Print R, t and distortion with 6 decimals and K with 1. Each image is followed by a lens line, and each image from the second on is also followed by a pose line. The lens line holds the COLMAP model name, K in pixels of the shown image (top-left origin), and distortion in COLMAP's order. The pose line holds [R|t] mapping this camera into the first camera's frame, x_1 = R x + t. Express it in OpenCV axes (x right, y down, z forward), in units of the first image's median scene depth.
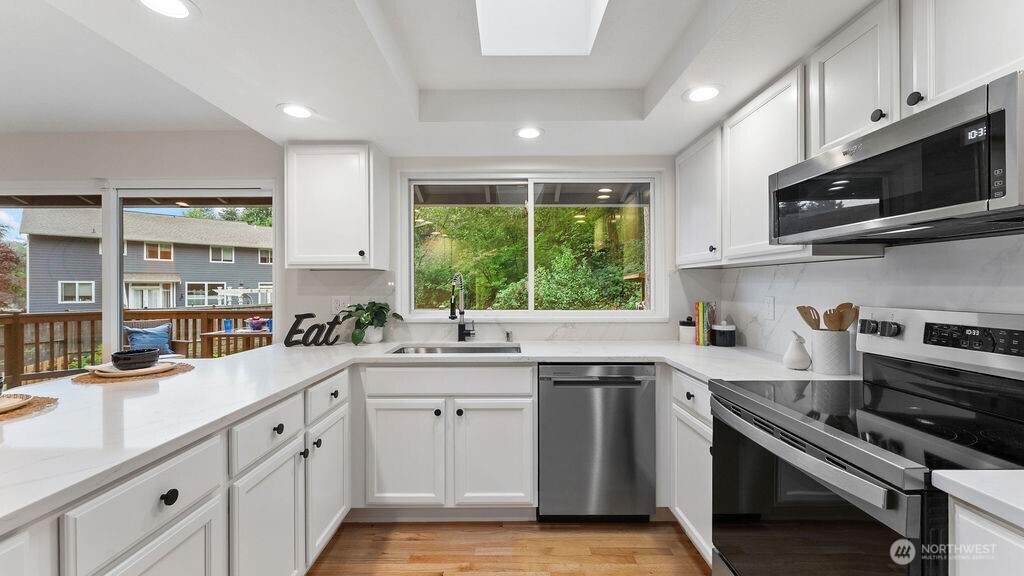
lens RADIAL K [[413.4, 0, 507.2], [0, 413.4, 286.7], [0, 0, 1]] dist [0.000792, 0.000093]
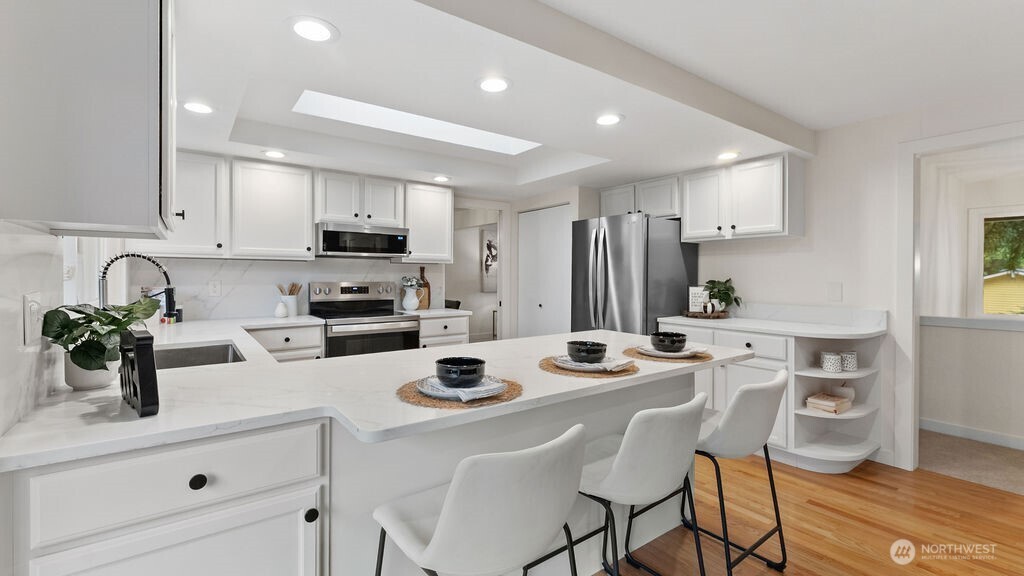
lens RADIAL K [[446.0, 0, 509.7], [0, 446.0, 275.8], [0, 0, 1]] dist [0.000224, 0.000050]
pose [[-0.597501, -0.003605, 0.801860, -1.306237], [-0.004073, 0.999991, 0.001461, 0.001109], [-0.801858, -0.002394, -0.597510, 1.157890]]
